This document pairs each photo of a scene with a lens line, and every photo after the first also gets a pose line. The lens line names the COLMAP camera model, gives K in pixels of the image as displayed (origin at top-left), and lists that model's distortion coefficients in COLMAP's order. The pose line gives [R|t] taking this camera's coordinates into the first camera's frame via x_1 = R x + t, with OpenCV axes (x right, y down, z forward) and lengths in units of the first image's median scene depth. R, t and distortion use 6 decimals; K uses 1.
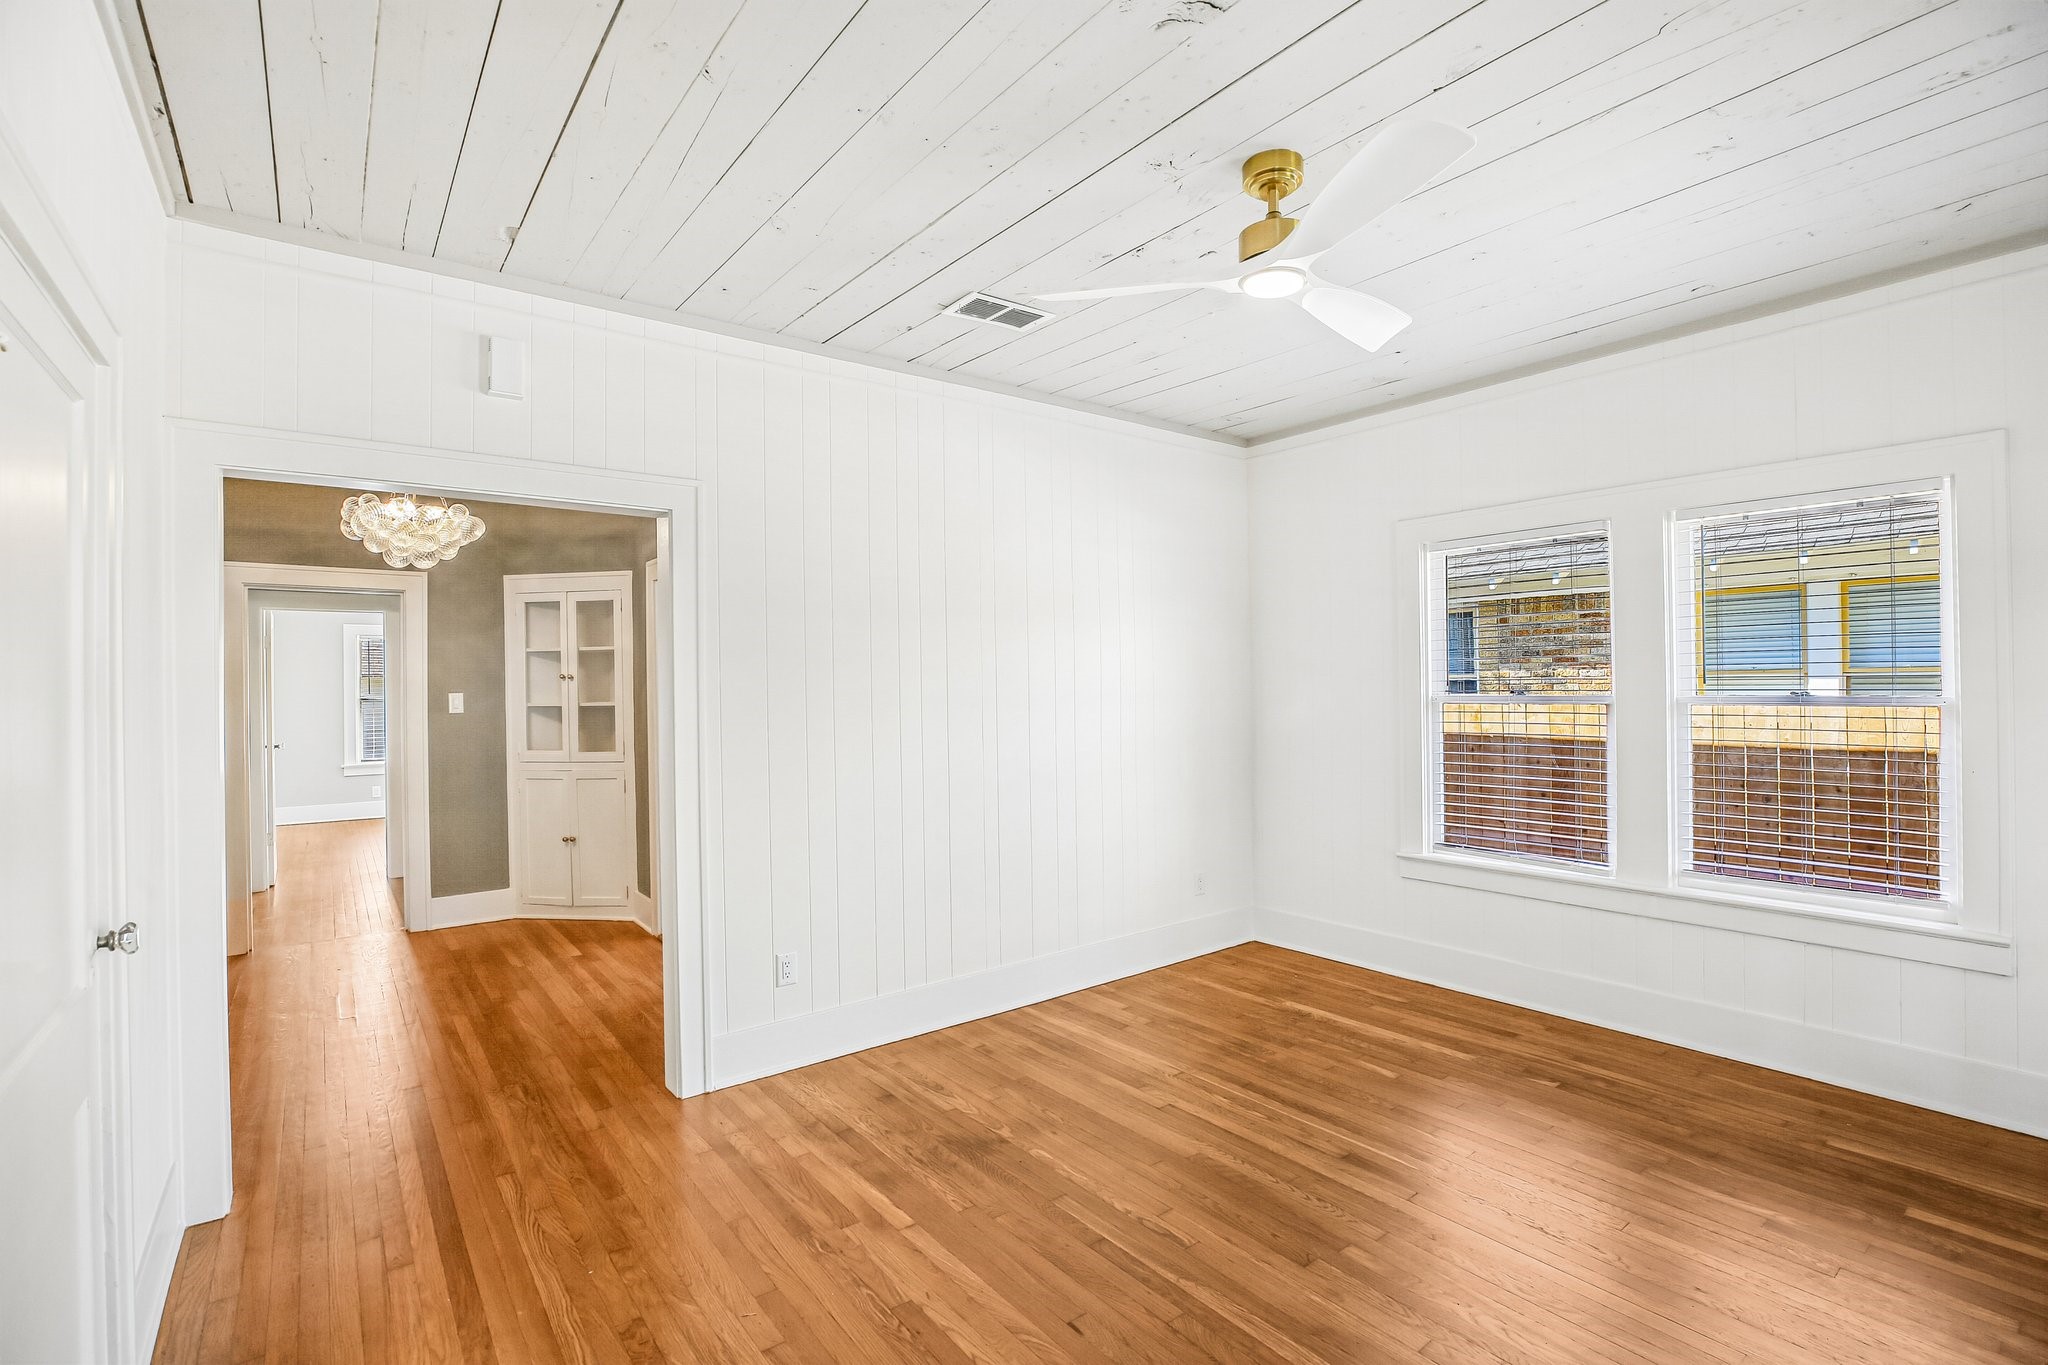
lens RADIAL K [[933.2, 0, 1019.8], [0, 933.2, 681.0], [0, 0, 1]] dist [-0.045826, 0.013863]
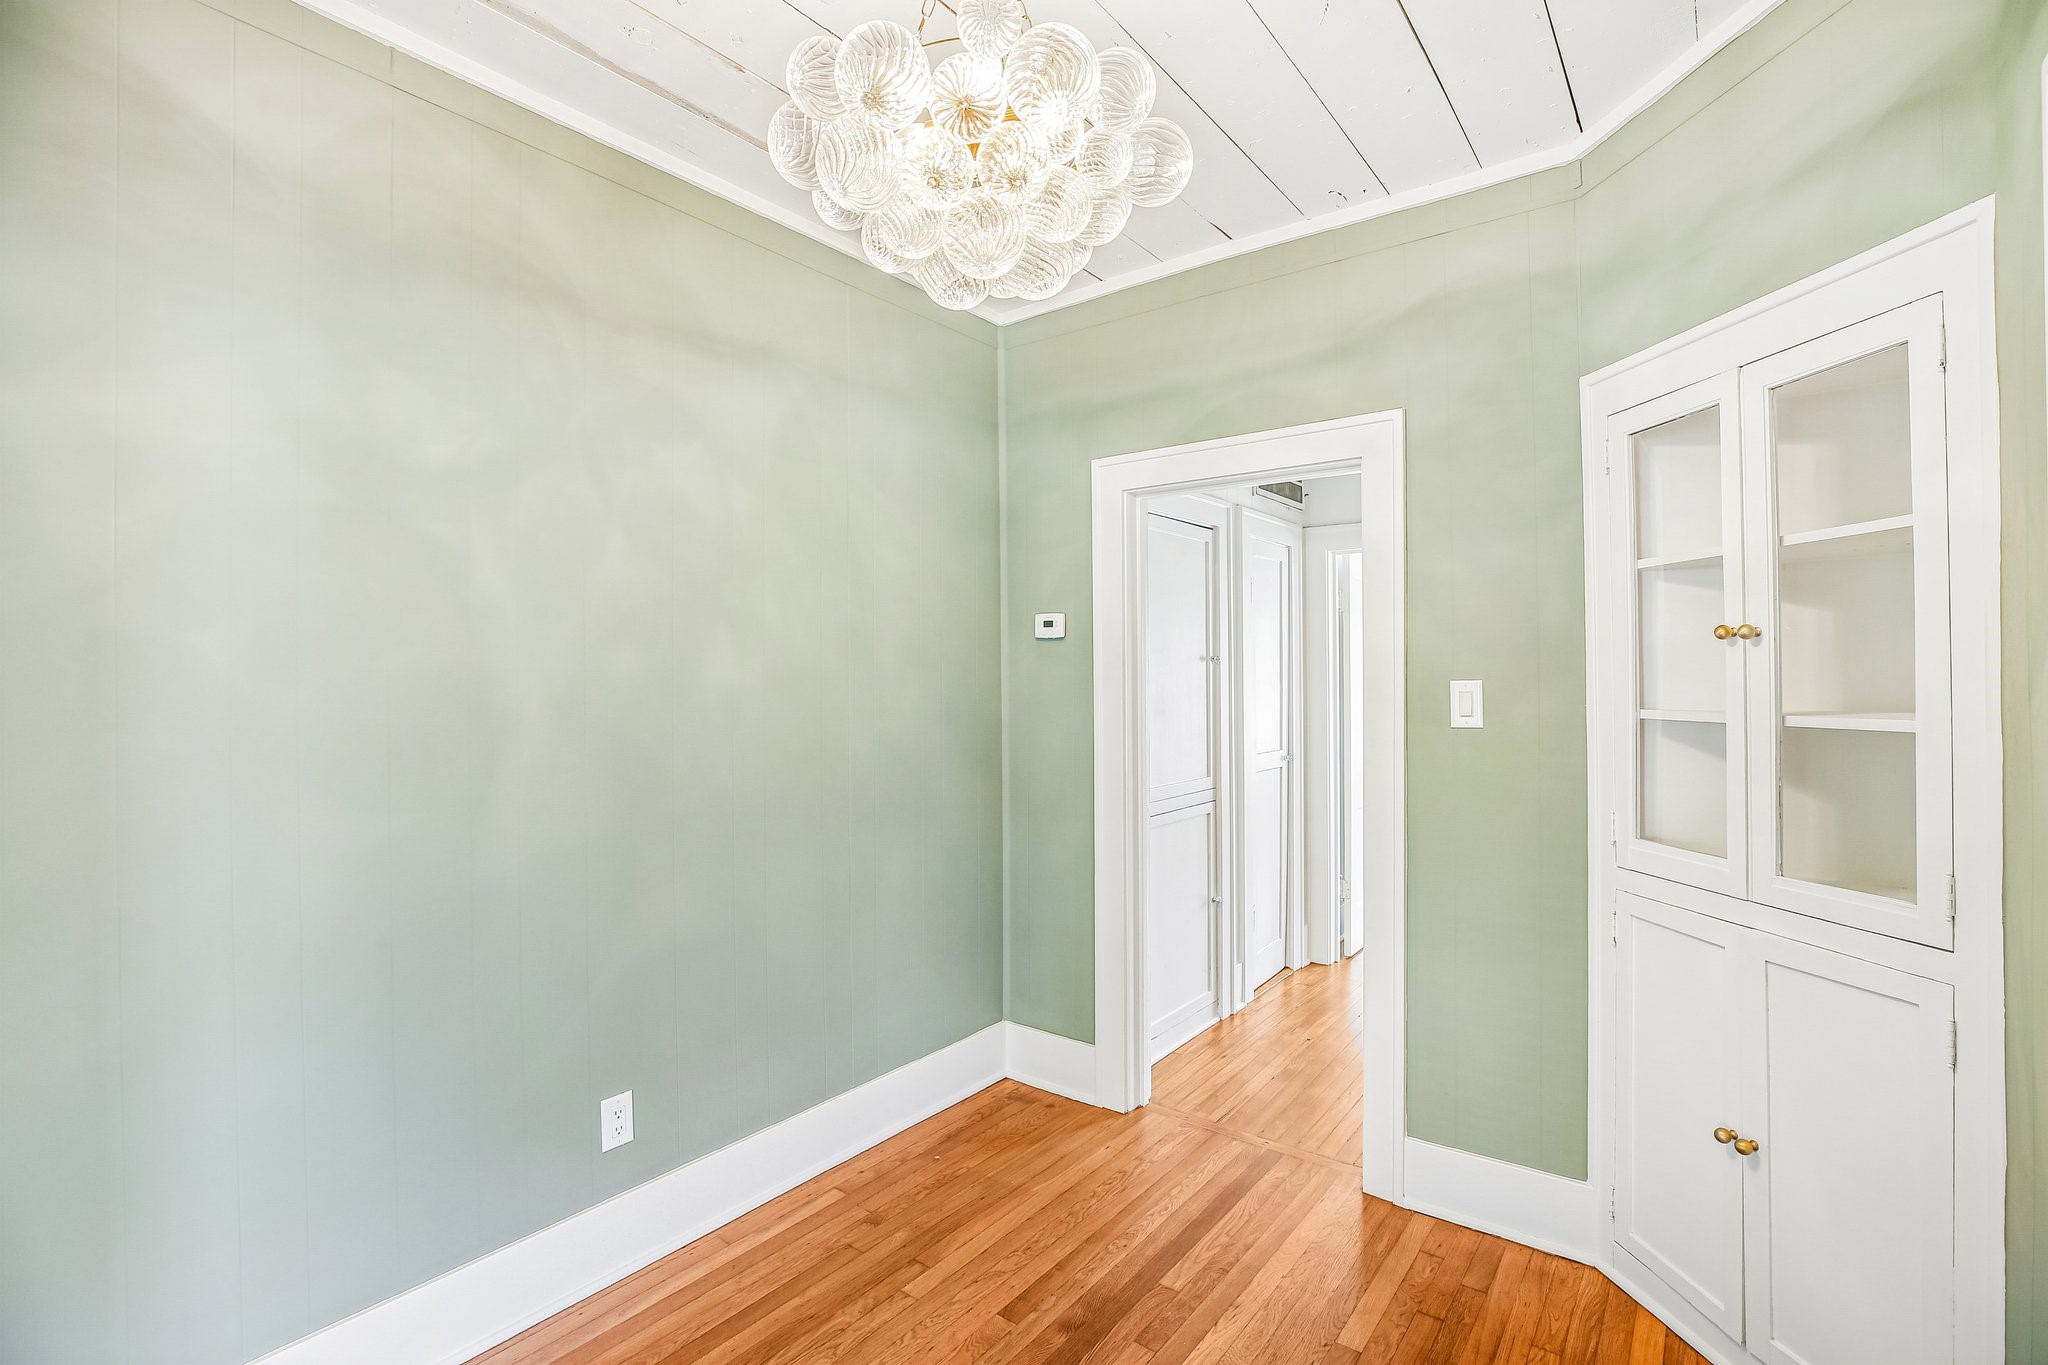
lens RADIAL K [[933.2, 0, 1019.8], [0, 933.2, 681.0], [0, 0, 1]] dist [-0.045826, 0.013863]
pose [[0.256792, 0.012277, -0.966389, -0.365062], [0.007417, 0.999865, 0.014673, 0.008001], [0.966438, -0.010935, 0.256666, 0.991757]]
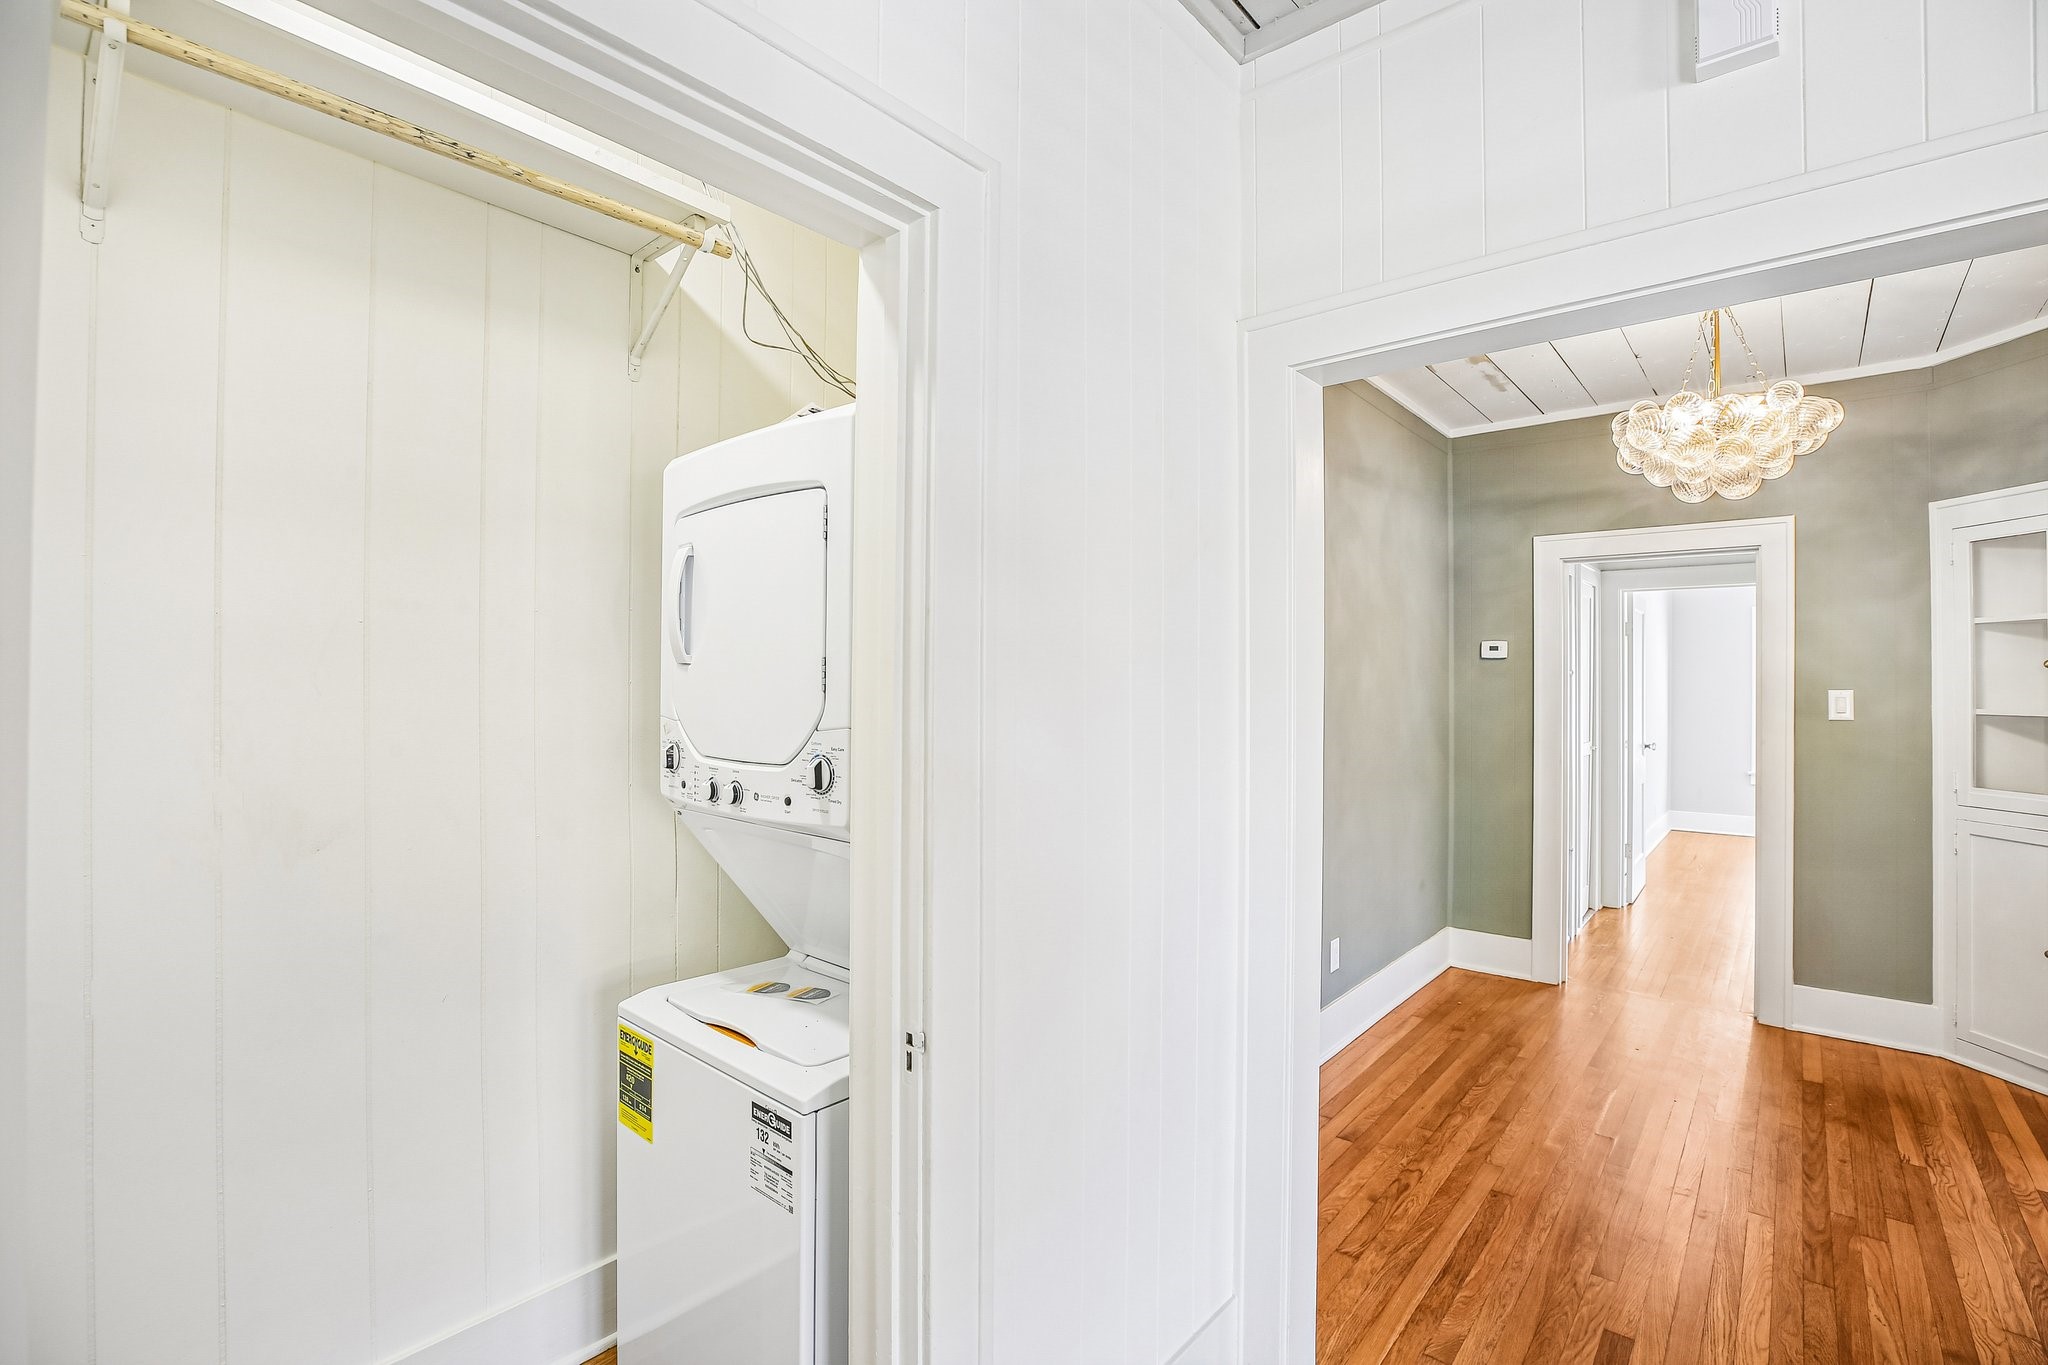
lens RADIAL K [[933.2, 0, 1019.8], [0, 933.2, 681.0], [0, 0, 1]] dist [-0.045826, 0.013863]
pose [[0.208159, 0.008955, -0.978054, -0.132068], [-0.001076, 0.999960, 0.008926, 0.001802], [0.978094, -0.000805, 0.208160, 0.398105]]
